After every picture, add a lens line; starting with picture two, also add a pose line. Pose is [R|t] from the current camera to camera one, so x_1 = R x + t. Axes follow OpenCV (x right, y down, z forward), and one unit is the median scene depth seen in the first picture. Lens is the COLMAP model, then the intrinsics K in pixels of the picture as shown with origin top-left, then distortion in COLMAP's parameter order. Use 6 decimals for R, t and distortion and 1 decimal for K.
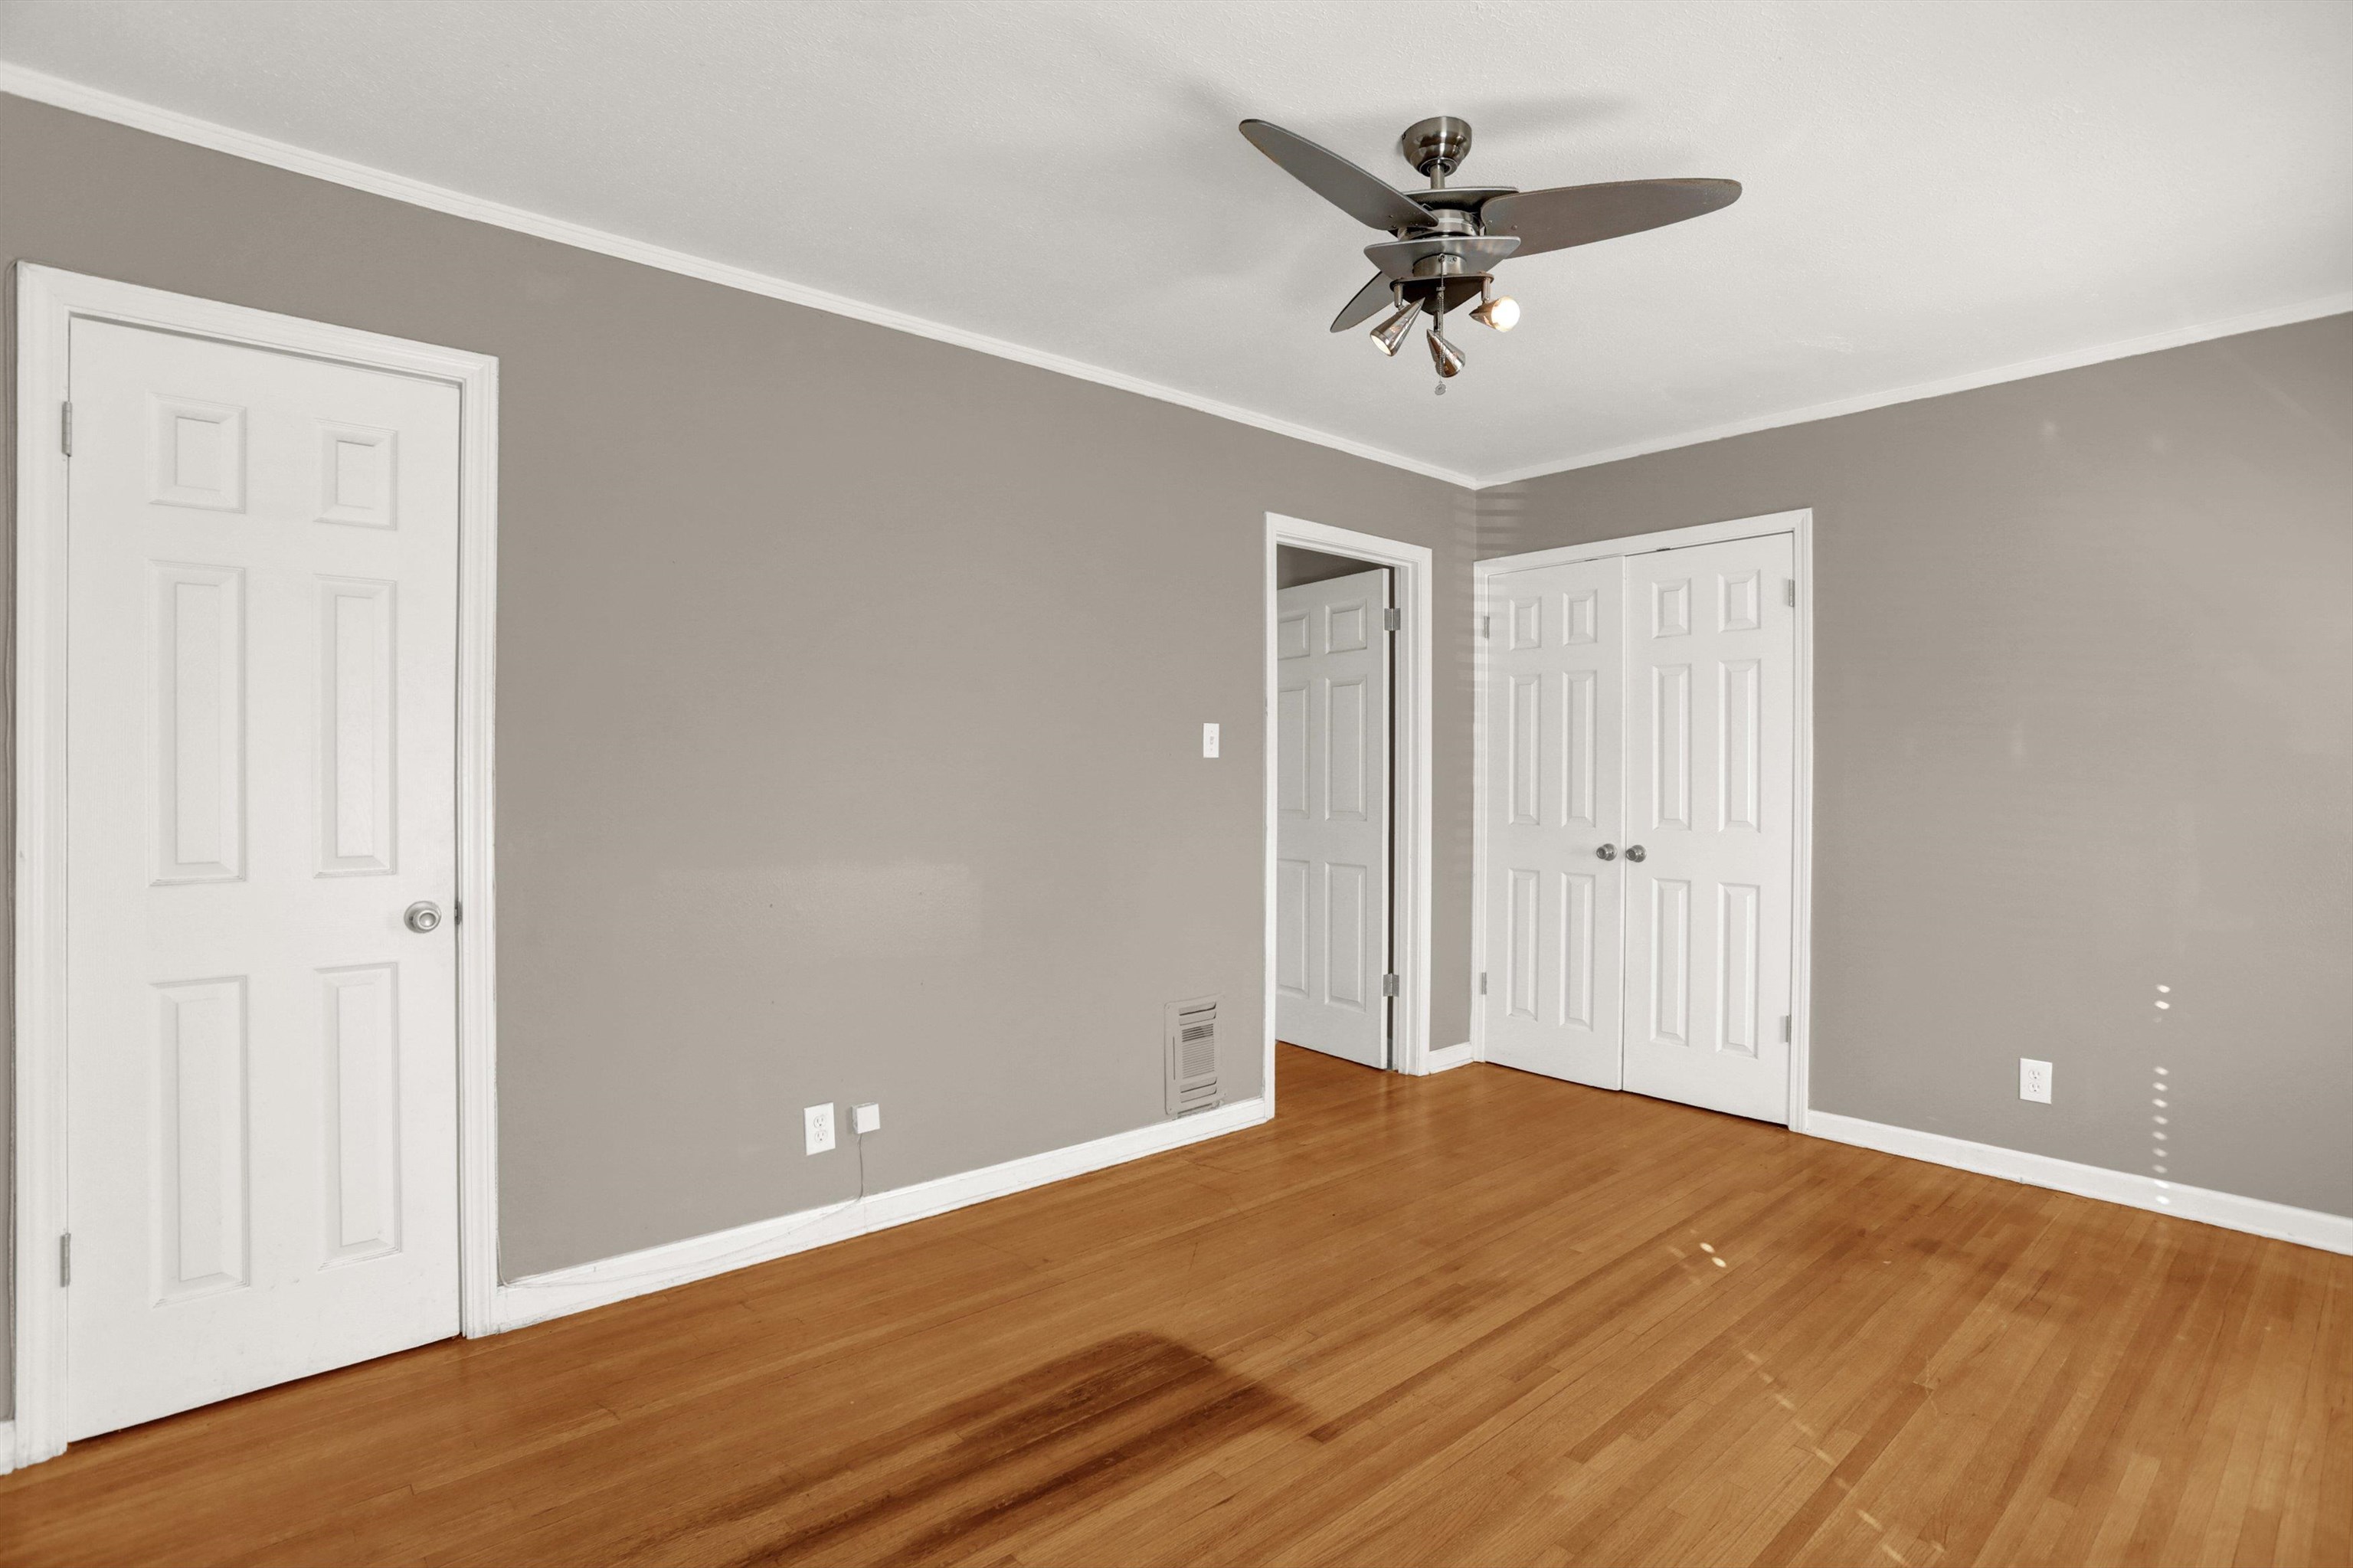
lens RADIAL K [[1139.0, 0, 1186.2], [0, 1139.0, 771.2], [0, 0, 1]] dist [-0.063616, 0.025328]
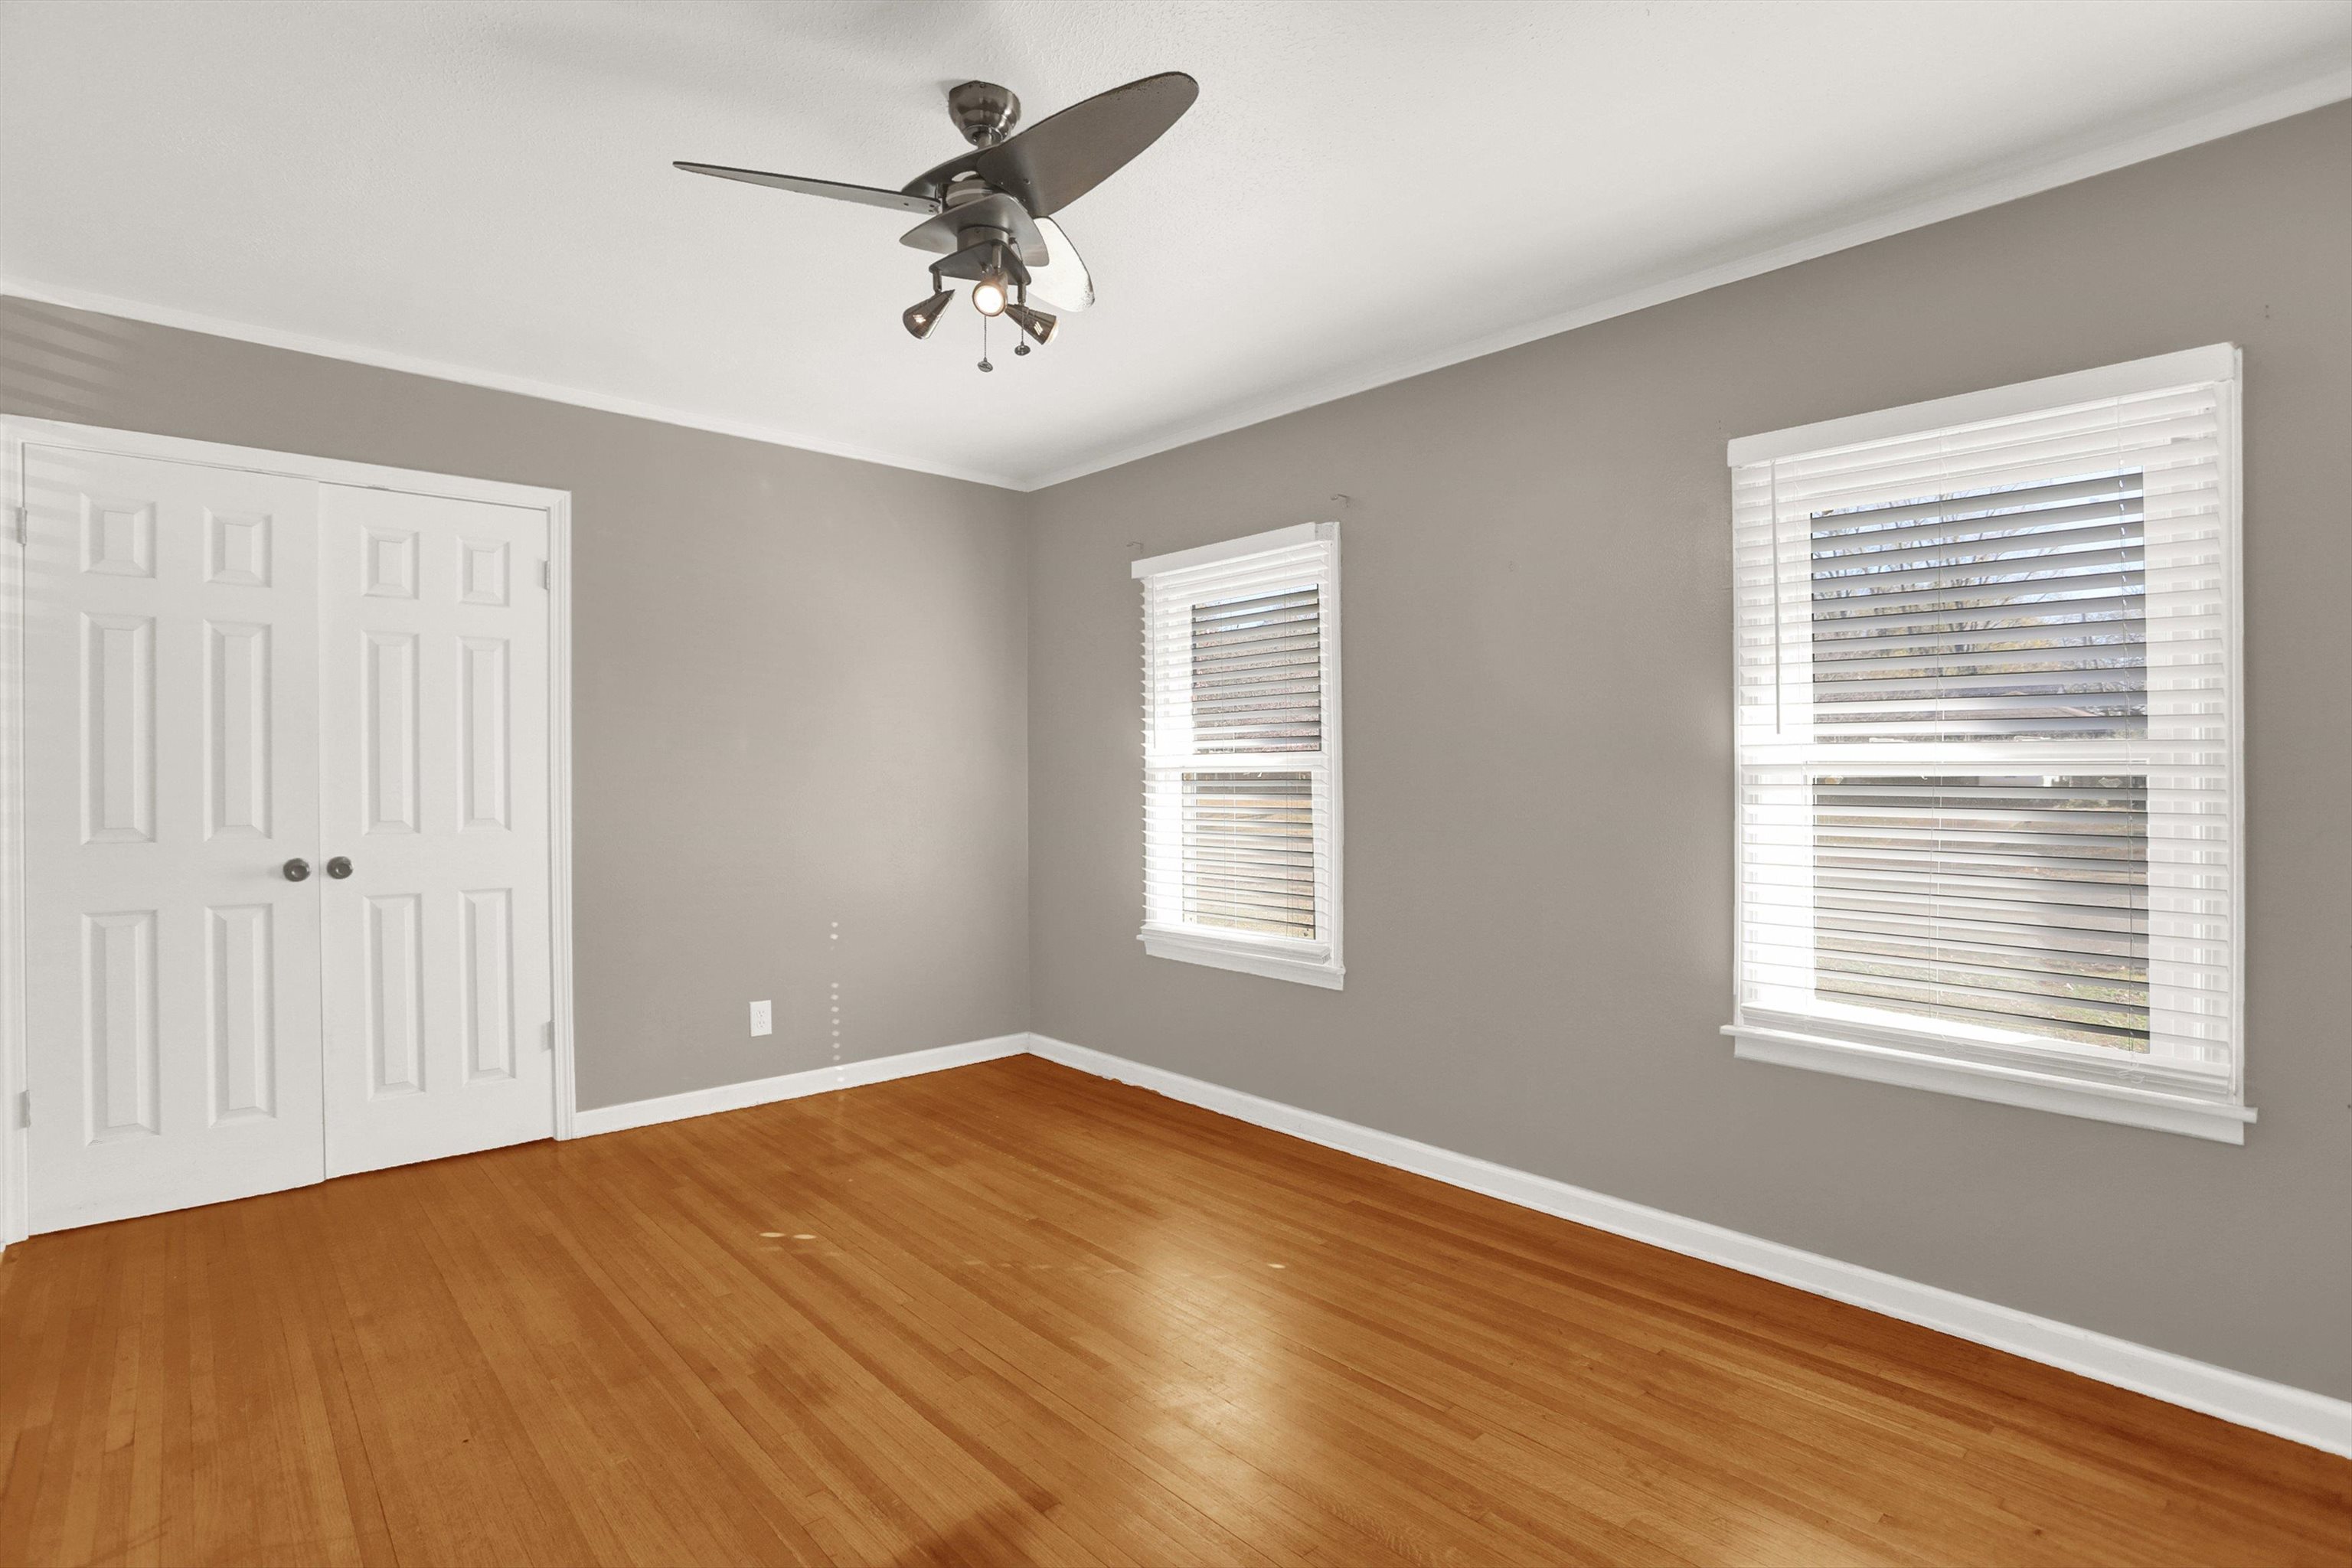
lens RADIAL K [[1138.5, 0, 1185.7], [0, 1138.5, 771.2], [0, 0, 1]] dist [-0.063616, 0.025328]
pose [[-0.016248, -0.003576, 0.999862, -0.503510], [-0.002589, 0.999990, 0.003534, 0.004351], [-0.999865, -0.002532, -0.016257, 0.593547]]
